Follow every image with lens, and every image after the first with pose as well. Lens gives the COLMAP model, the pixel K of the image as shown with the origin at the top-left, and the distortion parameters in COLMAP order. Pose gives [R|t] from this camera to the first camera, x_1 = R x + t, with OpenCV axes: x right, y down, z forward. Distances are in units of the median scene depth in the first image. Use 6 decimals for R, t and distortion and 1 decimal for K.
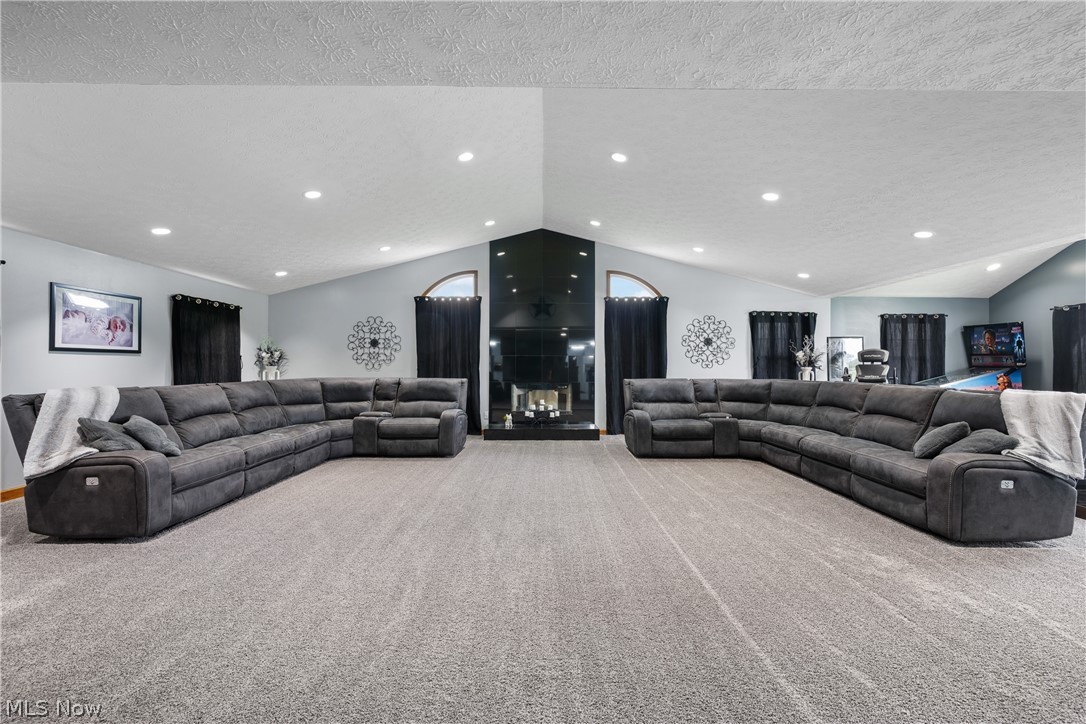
lens RADIAL K [[425.0, 0, 545.1], [0, 425.0, 360.1], [0, 0, 1]] dist [-0.001013, -0.000153]
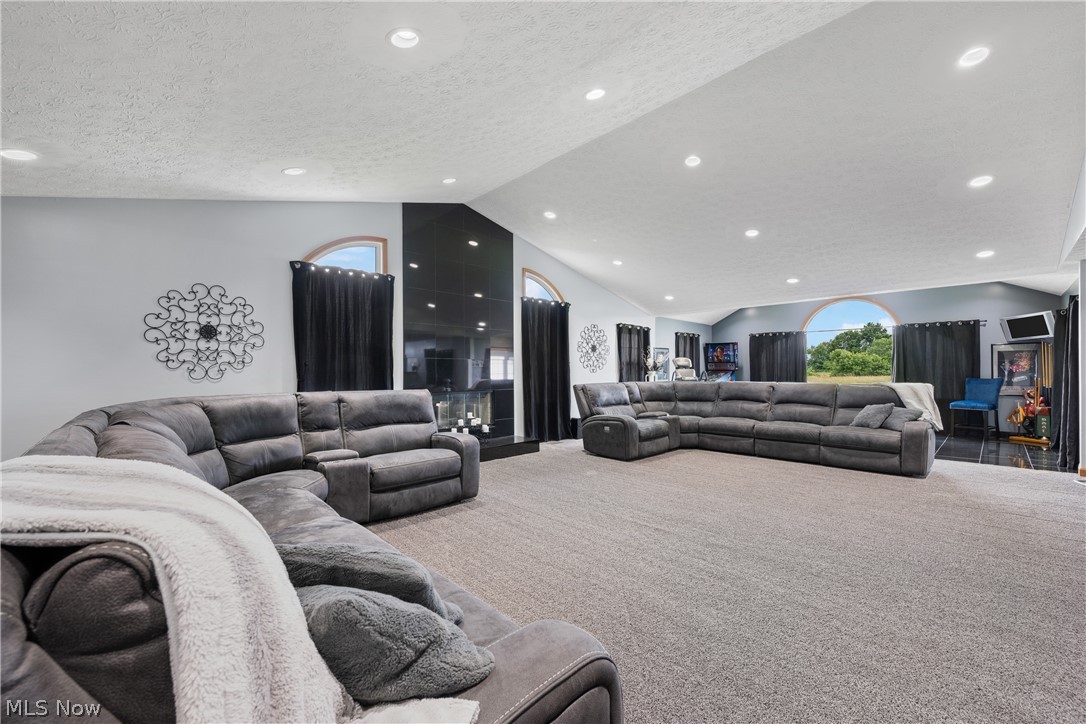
lens RADIAL K [[425.0, 0, 543.5], [0, 425.0, 371.5], [0, 0, 1]] dist [-0.001013, -0.000153]
pose [[0.736269, -0.005429, 0.676667, -0.455133], [-0.001929, 0.999947, 0.010122, 0.005024], [-0.676686, -0.008758, 0.736219, 0.295154]]
